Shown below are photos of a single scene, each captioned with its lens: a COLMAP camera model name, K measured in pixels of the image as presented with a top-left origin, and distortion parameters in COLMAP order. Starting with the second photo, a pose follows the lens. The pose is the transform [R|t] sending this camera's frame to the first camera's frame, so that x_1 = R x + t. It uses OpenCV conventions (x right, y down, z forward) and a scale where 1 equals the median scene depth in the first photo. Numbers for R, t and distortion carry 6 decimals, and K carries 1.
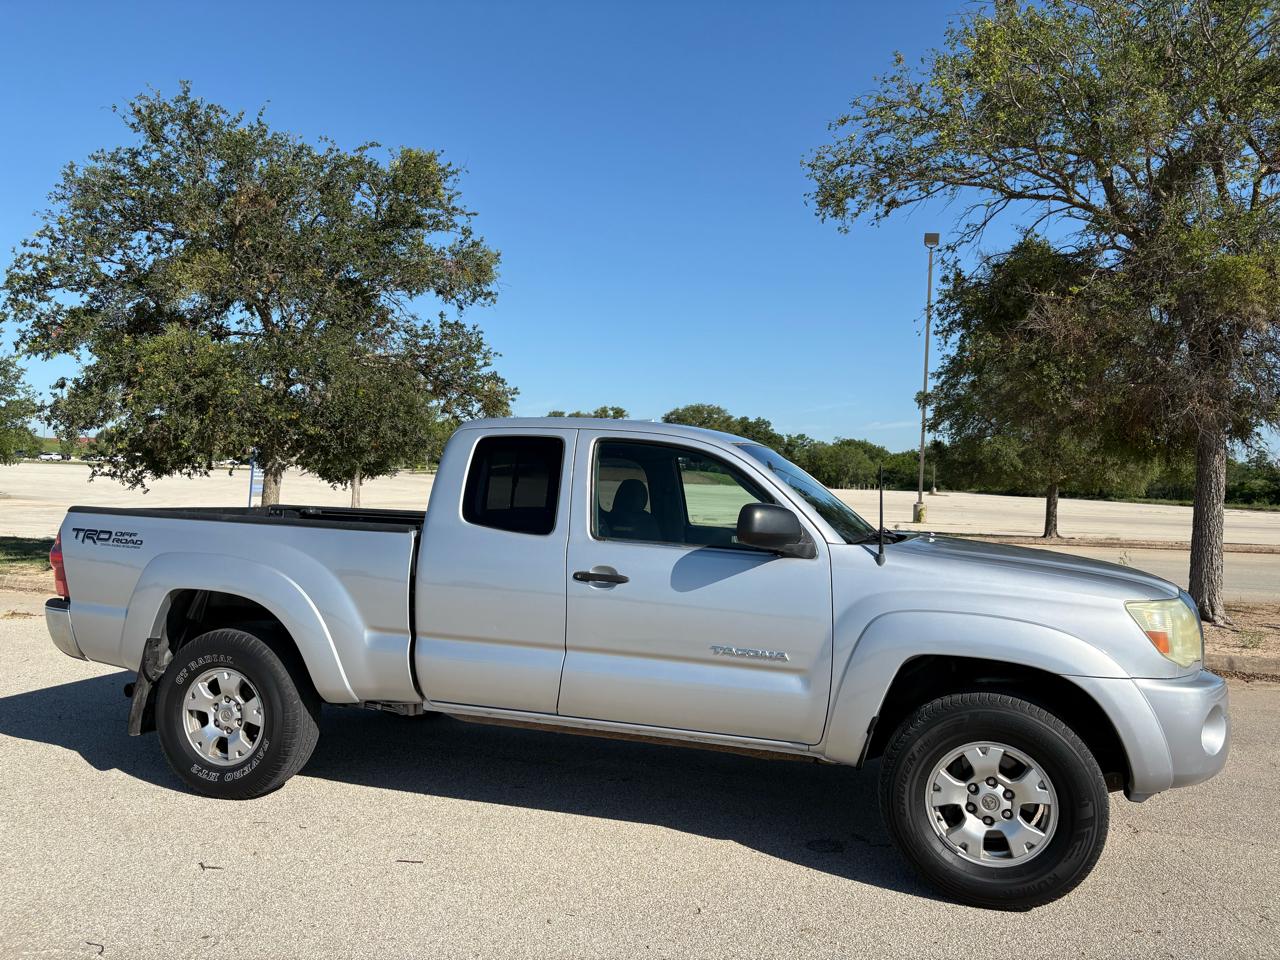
lens RADIAL K [[978.4, 0, 640.0], [0, 978.4, 480.0], [0, 0, 1]] dist [0.024128, -0.008897]
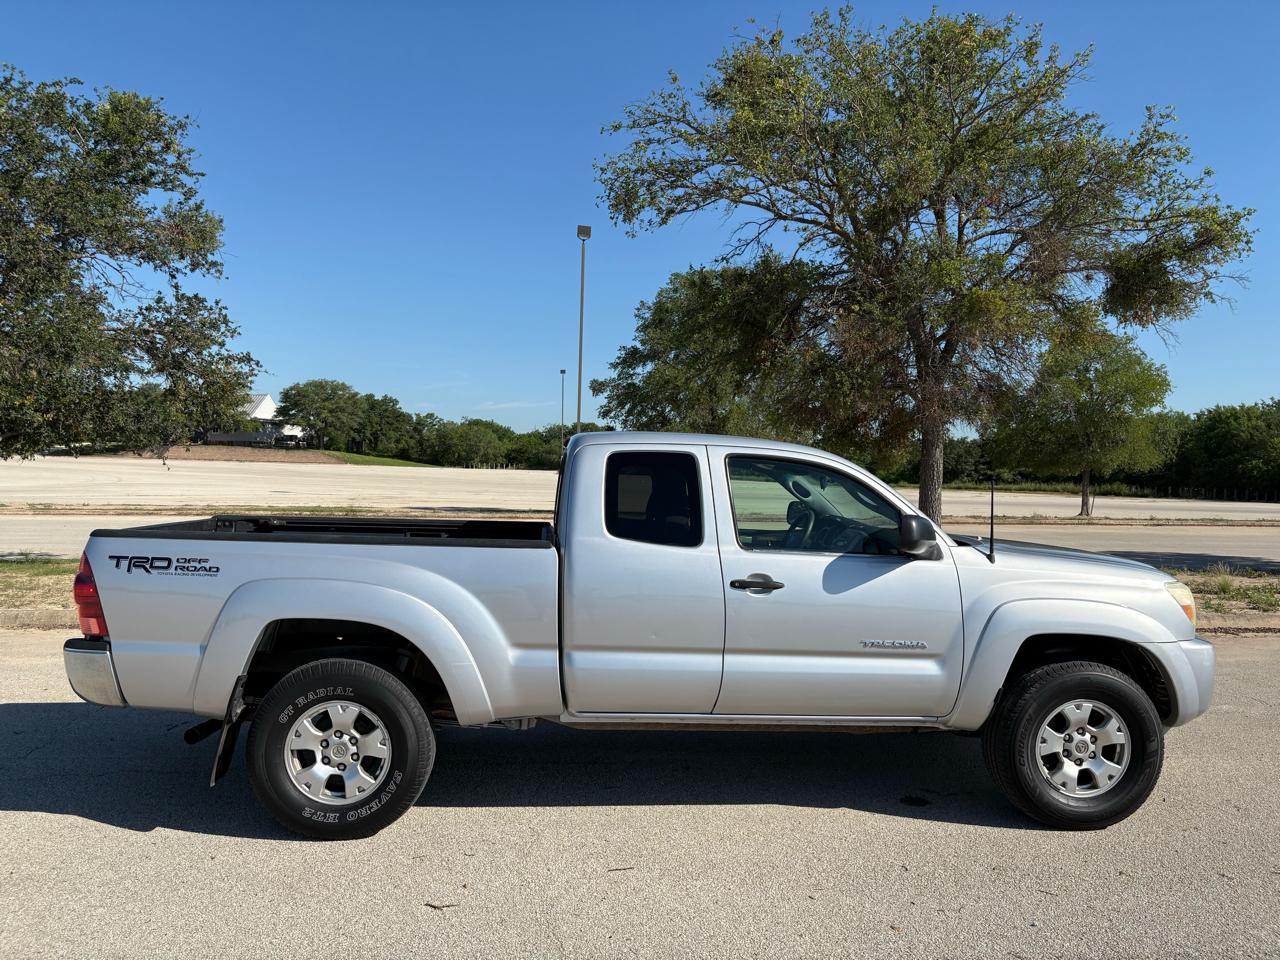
lens RADIAL K [[978.3, 0, 639.2], [0, 978.3, 483.3], [0, 0, 1]] dist [0.020431, -0.006938]
pose [[0.925948, -0.013378, 0.377414, -0.503924], [0.003902, 0.999658, 0.025862, -0.036873], [-0.377631, -0.022474, 0.925683, 0.038965]]
